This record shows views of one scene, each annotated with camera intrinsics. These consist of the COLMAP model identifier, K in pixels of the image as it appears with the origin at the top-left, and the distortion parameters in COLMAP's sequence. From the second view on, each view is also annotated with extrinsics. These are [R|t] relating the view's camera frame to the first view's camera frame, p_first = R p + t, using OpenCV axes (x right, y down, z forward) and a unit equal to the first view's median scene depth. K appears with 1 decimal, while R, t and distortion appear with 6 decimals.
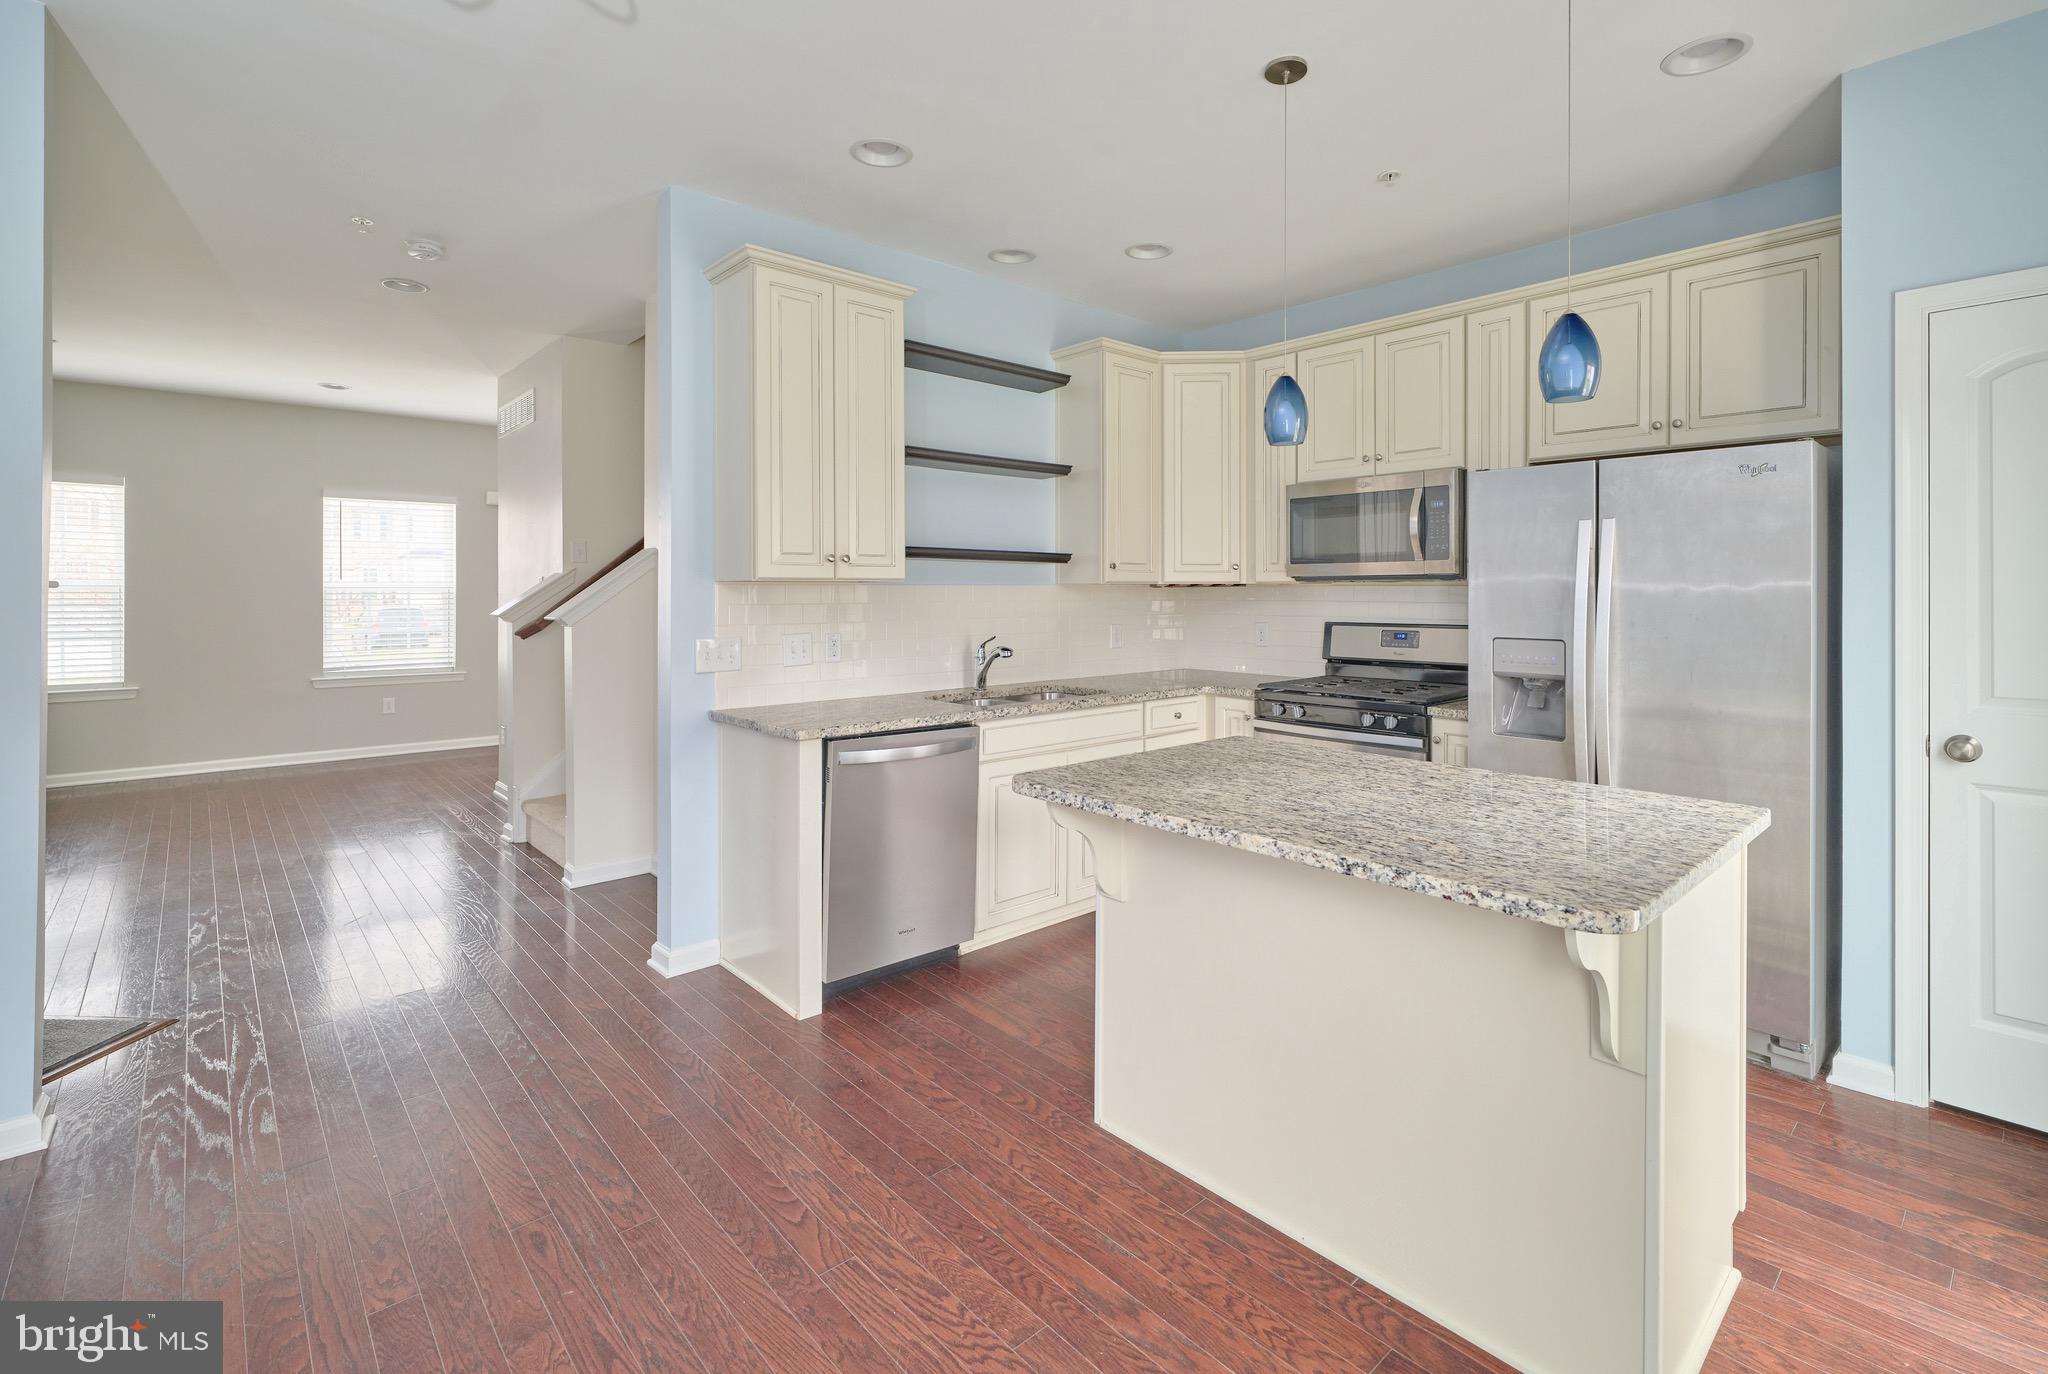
lens RADIAL K [[931.8, 0, 1024.2], [0, 931.8, 602.3], [0, 0, 1]] dist [-0.000810, 0.000534]
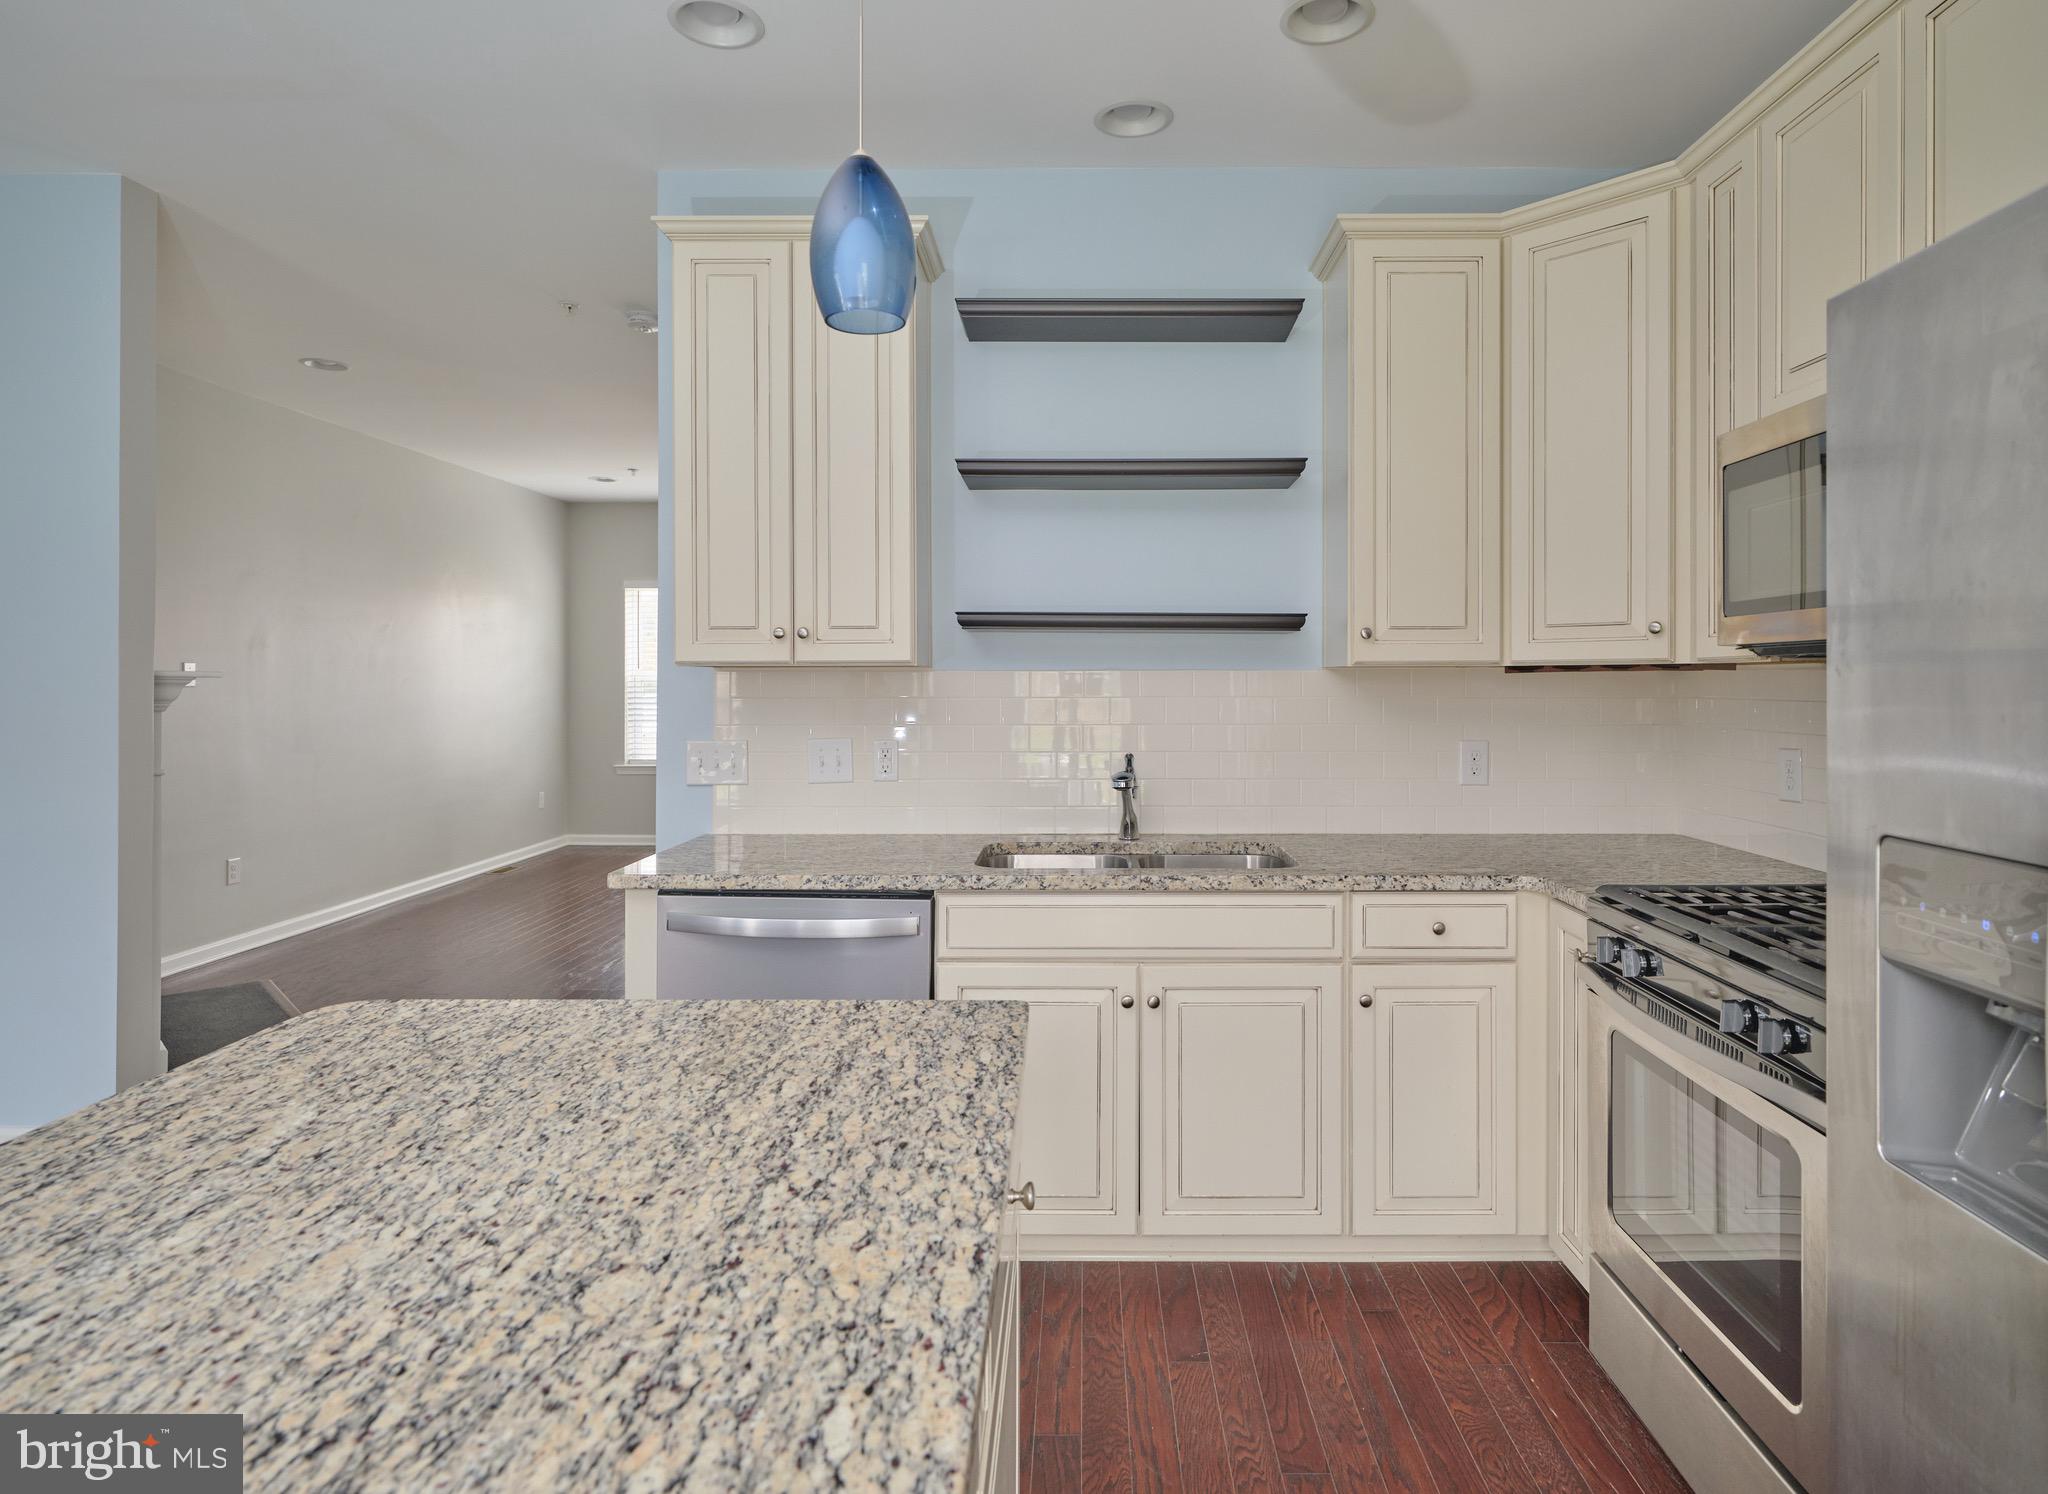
lens RADIAL K [[1168.0, 0, 1084.9], [0, 1168.0, 674.1], [0, 0, 1]] dist [0.051957, -0.000220]
pose [[0.746131, -0.002796, -0.665793, 0.457042], [-0.007209, 0.999899, -0.012277, -0.006138], [0.665760, 0.013960, 0.746036, 0.408974]]
